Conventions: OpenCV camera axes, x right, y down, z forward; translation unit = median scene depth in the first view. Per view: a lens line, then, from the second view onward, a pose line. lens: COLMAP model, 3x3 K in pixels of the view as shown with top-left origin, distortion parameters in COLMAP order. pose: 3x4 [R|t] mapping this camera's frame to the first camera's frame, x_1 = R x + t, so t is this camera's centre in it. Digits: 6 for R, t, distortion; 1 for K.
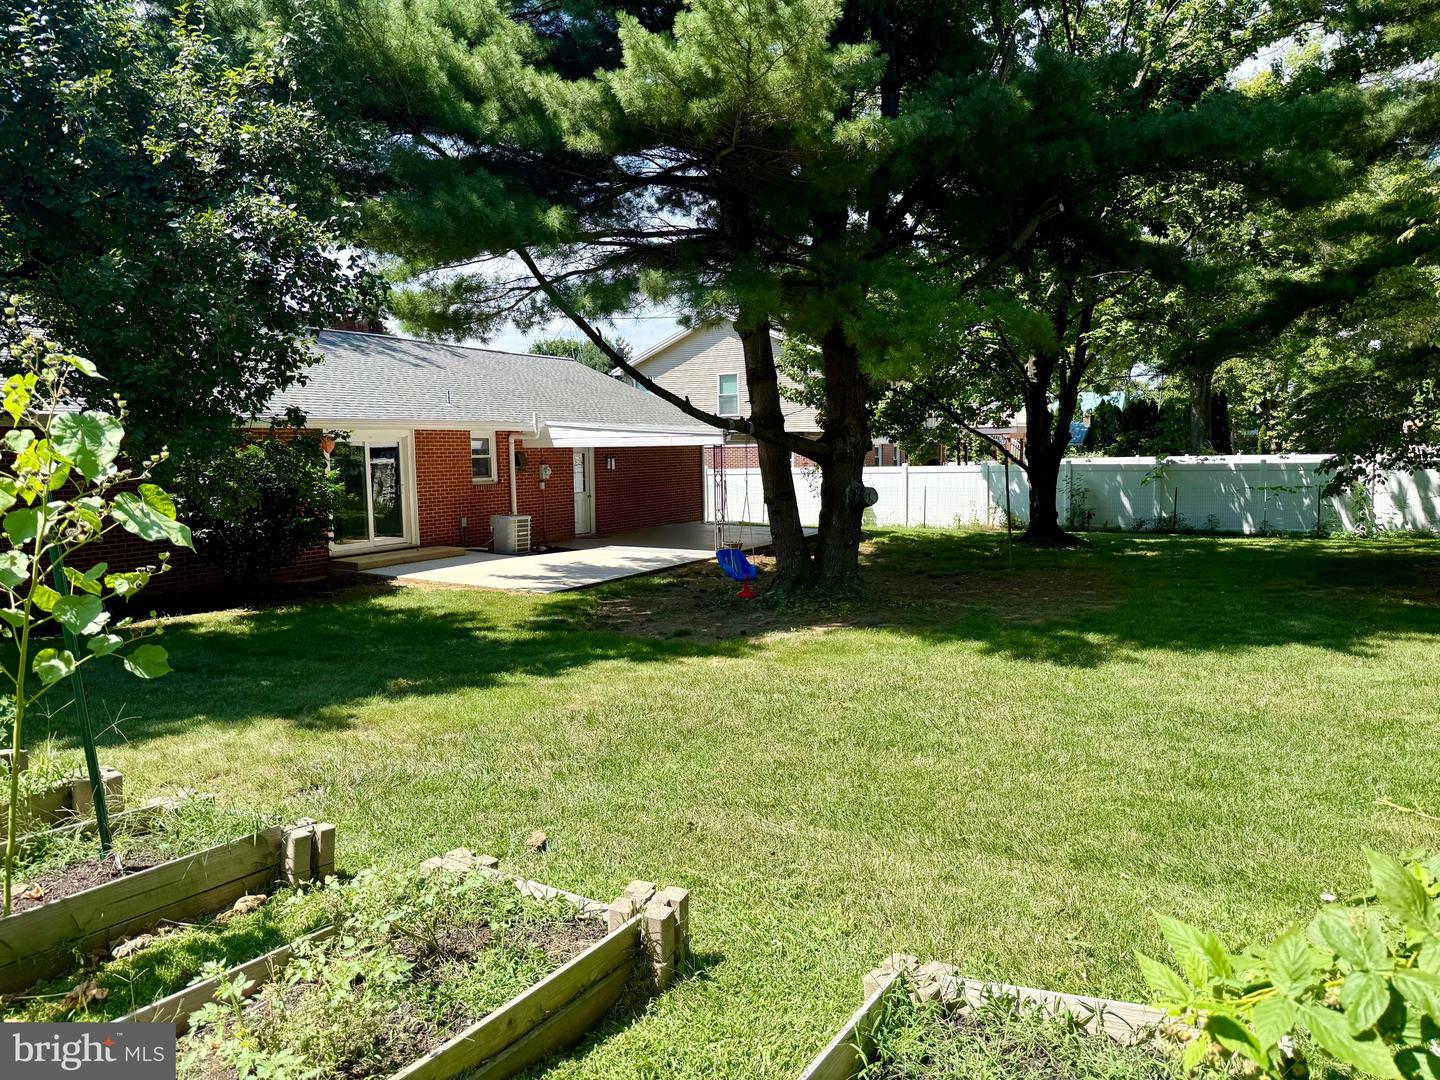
lens RADIAL K [[1002.0, 0, 721.9], [0, 1002.0, 543.4], [0, 0, 1]] dist [0.024174, -0.003354]
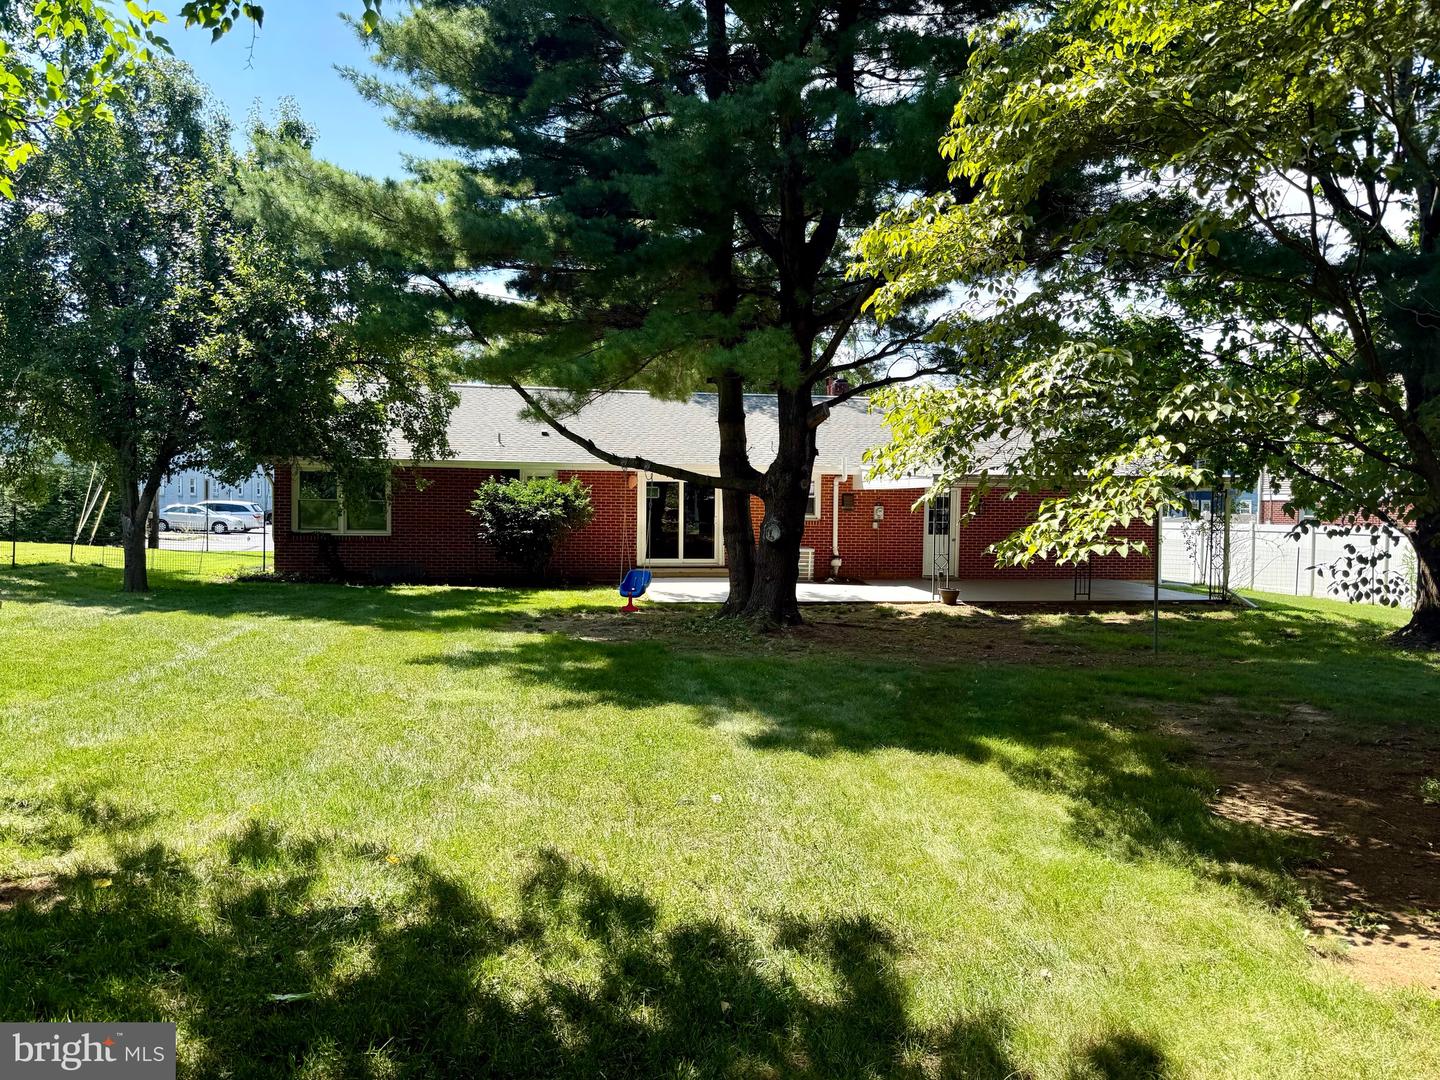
lens RADIAL K [[1002.0, 0, 725.2], [0, 1002.0, 544.5], [0, 0, 1]] dist [0.024174, -0.003354]
pose [[0.628868, 0.056319, -0.775469, 0.628346], [-0.098398, 0.995119, -0.007525, -0.014787], [0.771260, 0.081037, 0.631340, 0.223050]]
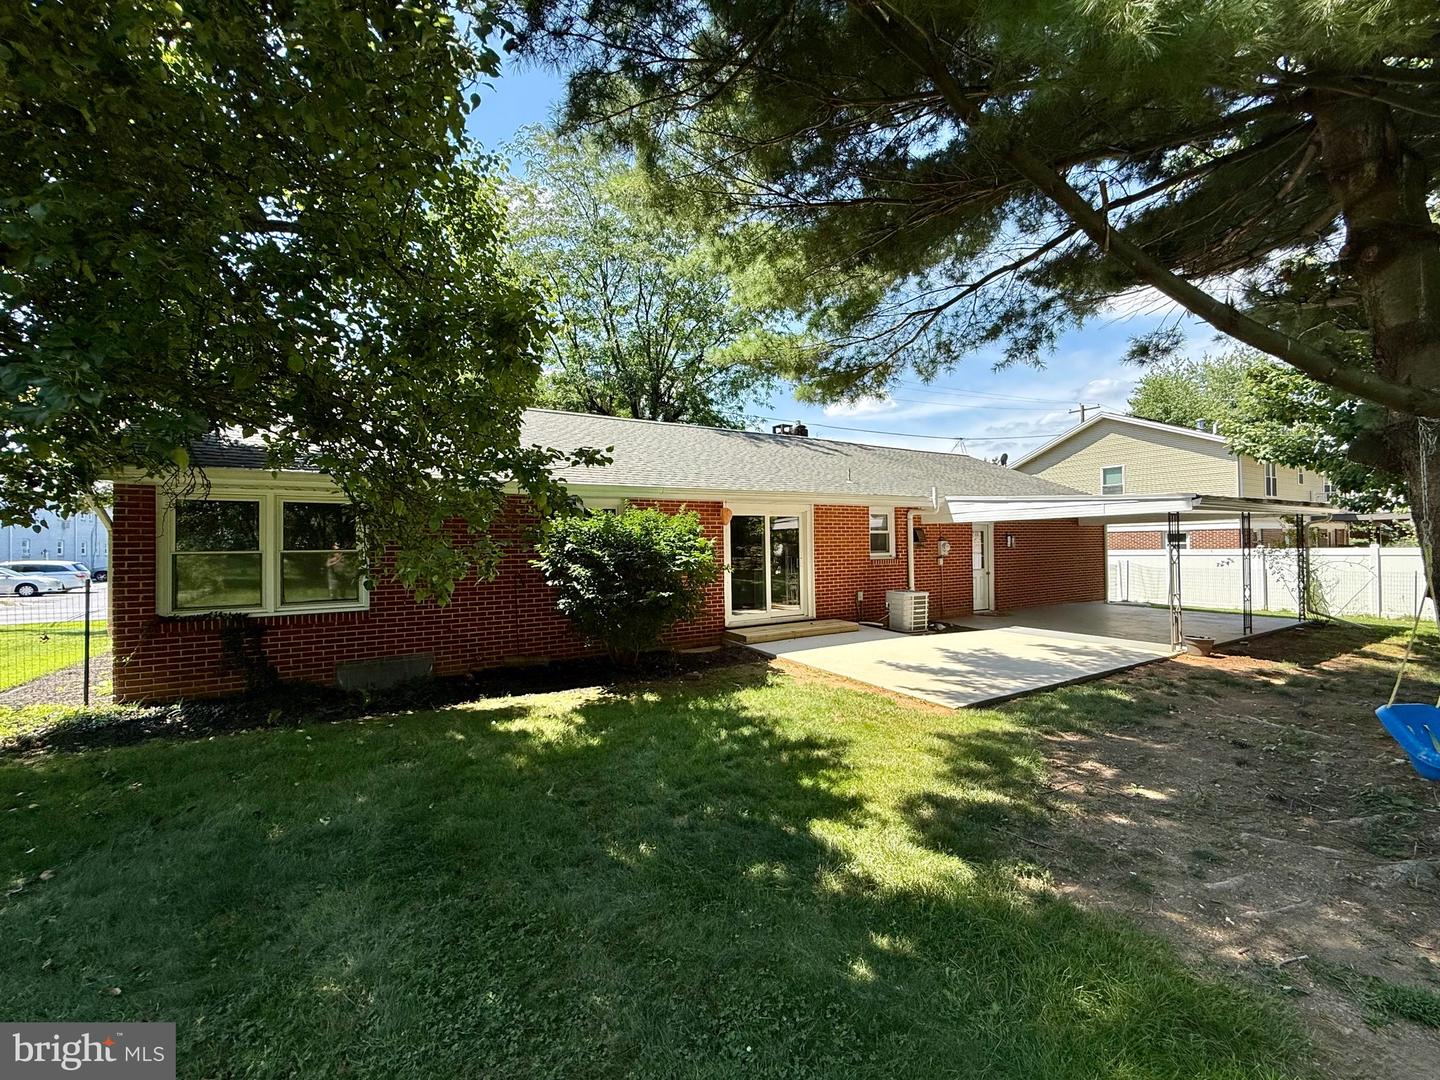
lens RADIAL K [[604.1, 0, 726.8], [0, 604.1, 544.2], [0, 0, 1]] dist [-0.000627, -0.000595]
pose [[0.874727, -0.000020, -0.484617, -0.080864], [-0.044928, 0.995690, -0.081136, -0.017595], [0.482530, 0.092745, 0.870956, 0.406891]]
